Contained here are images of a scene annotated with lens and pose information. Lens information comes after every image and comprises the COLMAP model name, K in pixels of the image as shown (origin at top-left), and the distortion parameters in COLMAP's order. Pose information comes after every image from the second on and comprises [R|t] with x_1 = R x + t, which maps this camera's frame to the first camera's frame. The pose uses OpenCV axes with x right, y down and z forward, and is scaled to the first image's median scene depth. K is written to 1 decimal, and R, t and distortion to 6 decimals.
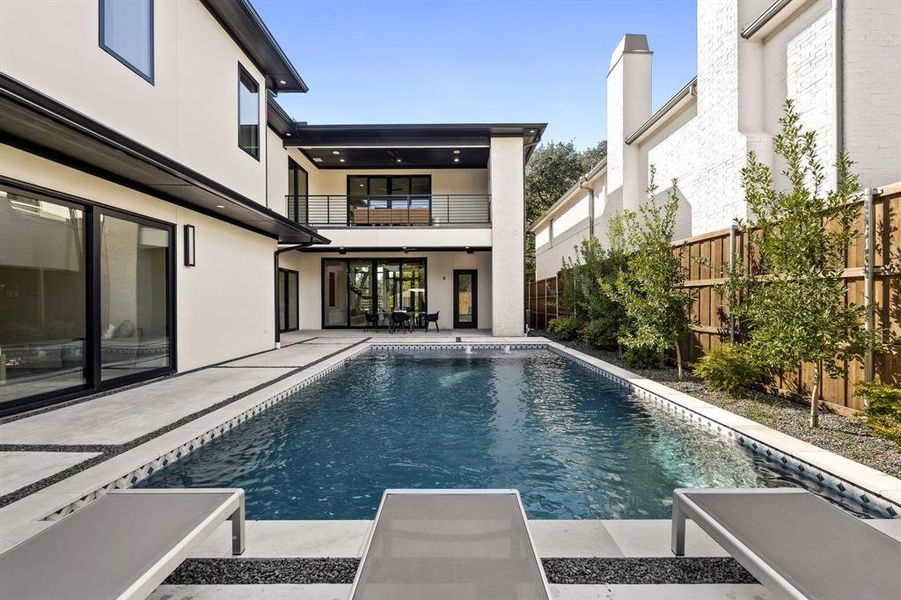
lens RADIAL K [[687.8, 0, 450.5], [0, 687.8, 300.0], [0, 0, 1]] dist [0.004237, 0.000696]
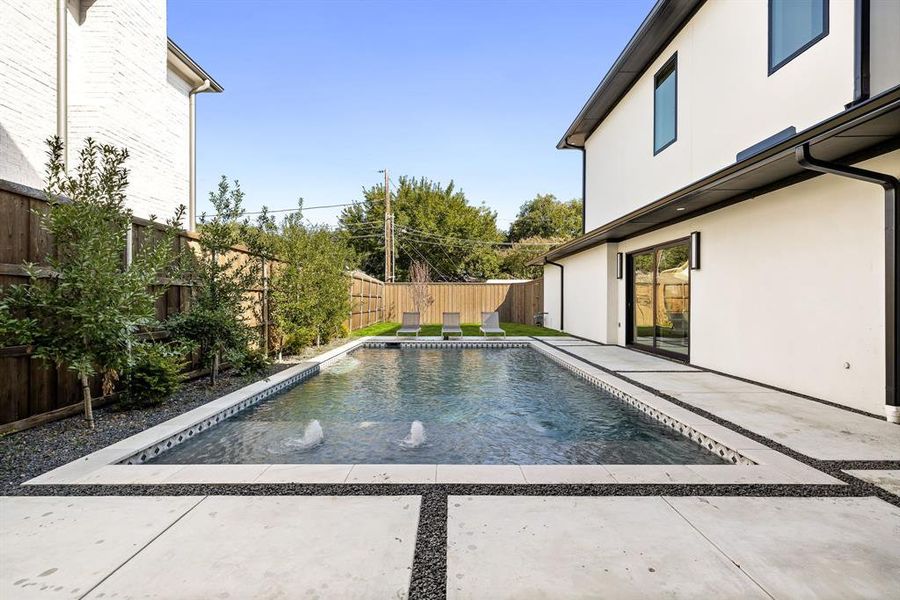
lens RADIAL K [[687.0, 0, 450.0], [0, 687.0, 300.0], [0, 0, 1]] dist [0.004237, 0.000696]
pose [[-0.999949, 0.007786, -0.006355, 0.018319], [0.007784, 0.999970, 0.000337, -0.007167], [0.006357, 0.000288, -0.999980, 2.095455]]
